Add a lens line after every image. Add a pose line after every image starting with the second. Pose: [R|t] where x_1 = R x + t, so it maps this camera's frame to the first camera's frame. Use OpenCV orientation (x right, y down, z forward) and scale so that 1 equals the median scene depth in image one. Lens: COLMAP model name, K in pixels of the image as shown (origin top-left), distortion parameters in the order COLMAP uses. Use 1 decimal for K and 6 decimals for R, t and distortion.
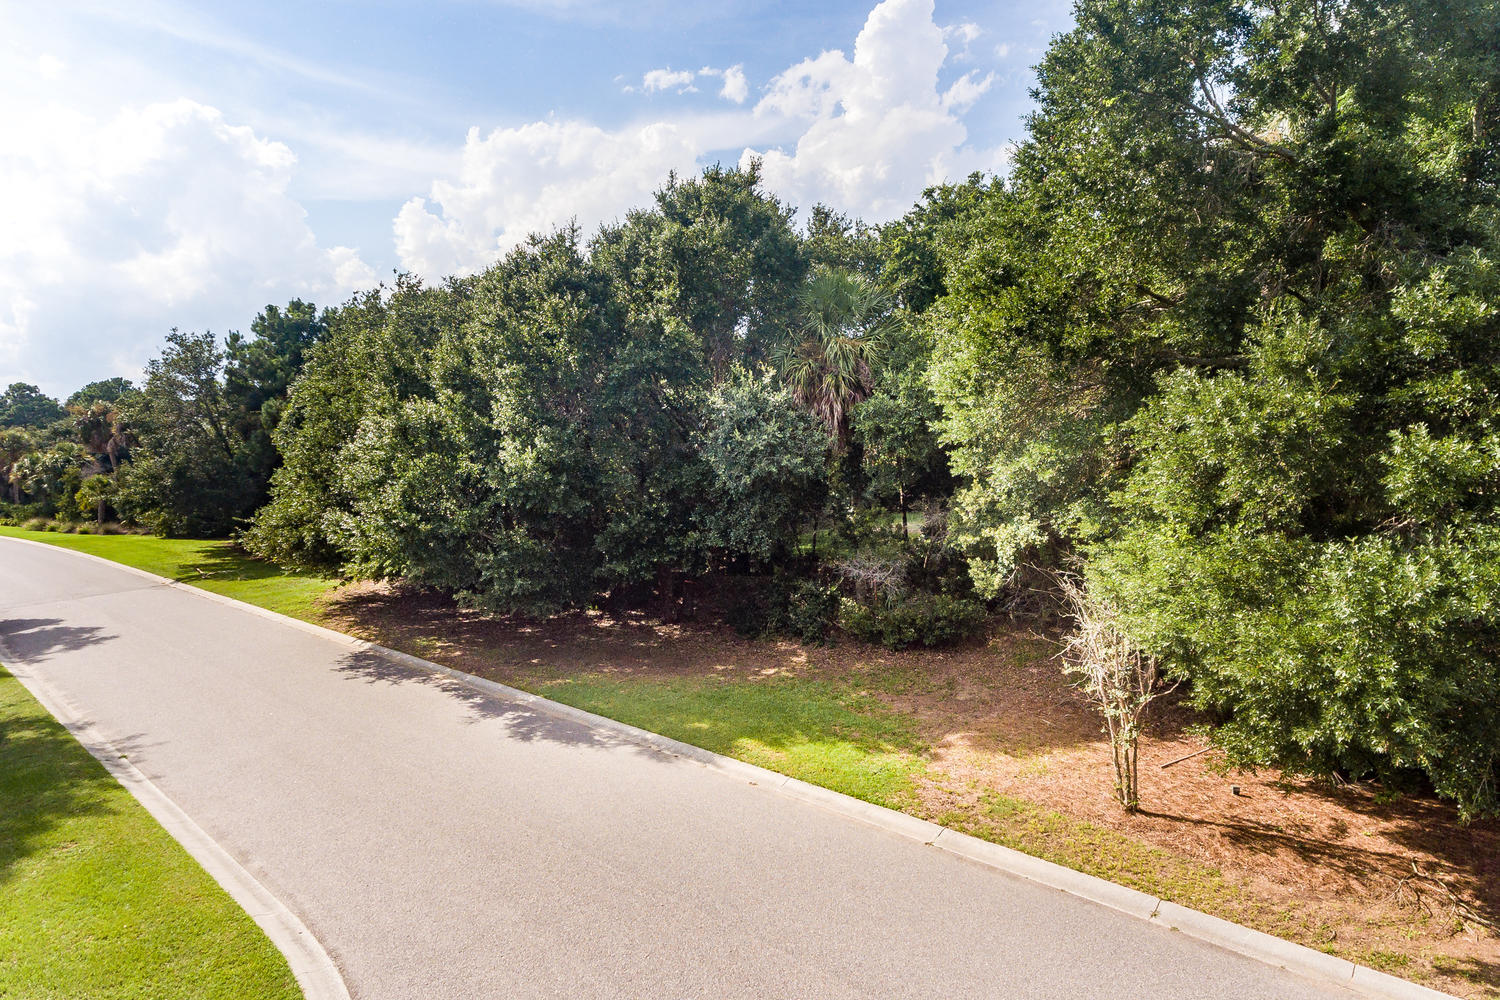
lens RADIAL K [[908.3, 0, 754.2], [0, 908.3, 494.6], [0, 0, 1]] dist [0.021260, 0.000361]
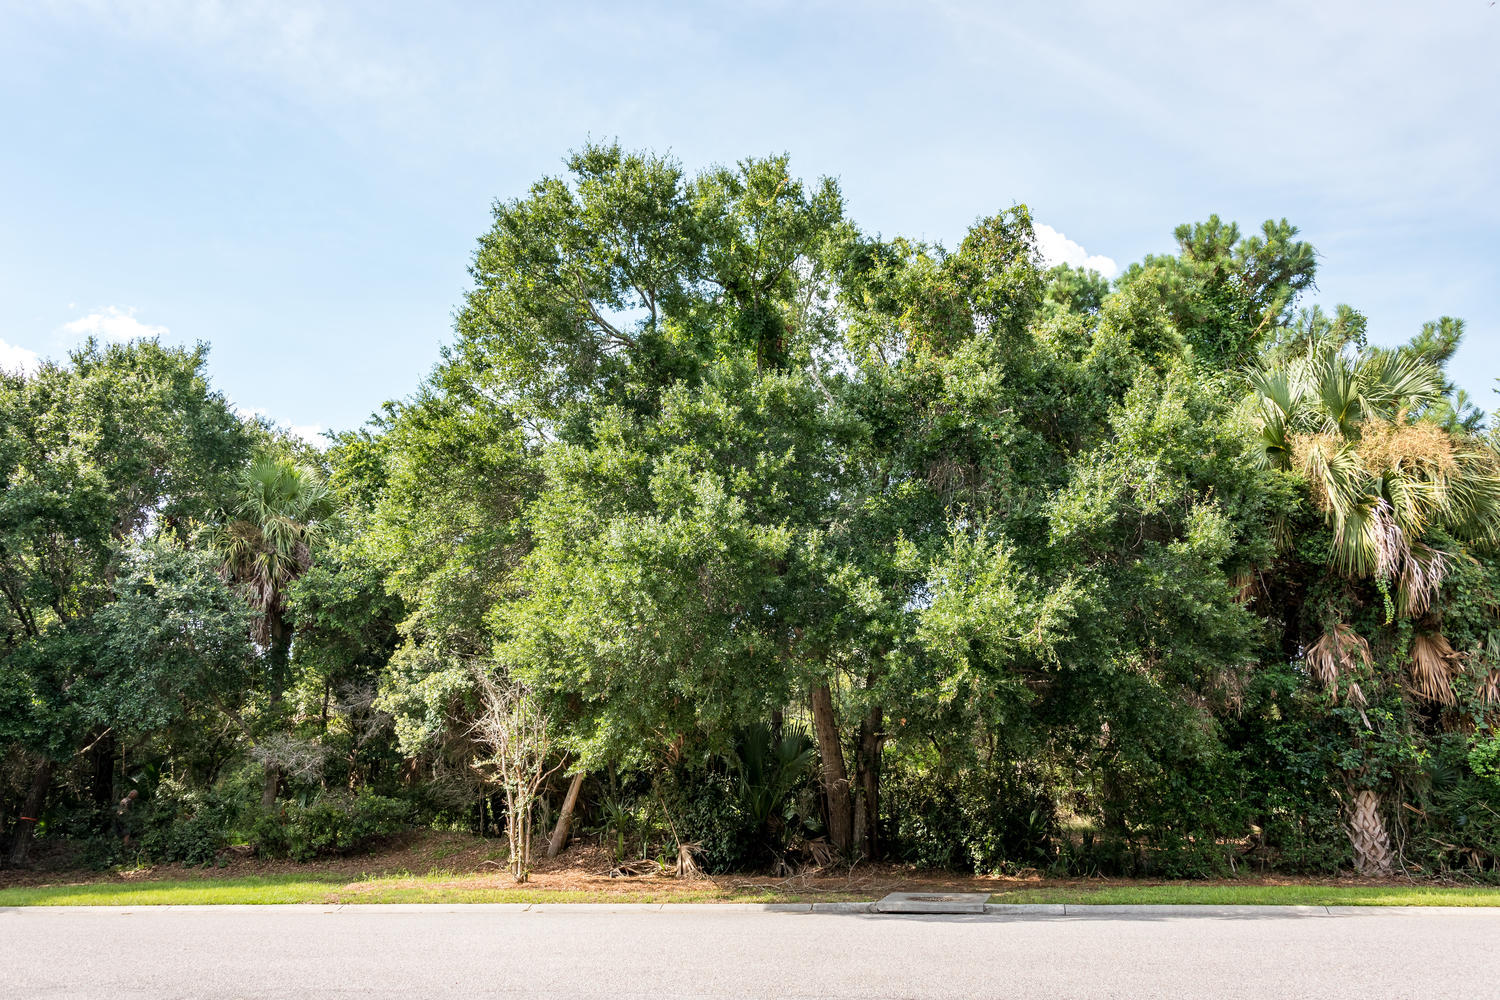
lens RADIAL K [[1166.7, 0, 754.3], [0, 1166.7, 504.3], [0, 0, 1]] dist [0.069914, -0.059486]
pose [[0.875643, 0.147599, 0.459852, -0.043177], [0.013793, 0.944124, -0.329302, 0.238674], [-0.482762, 0.294693, 0.824680, -0.285056]]
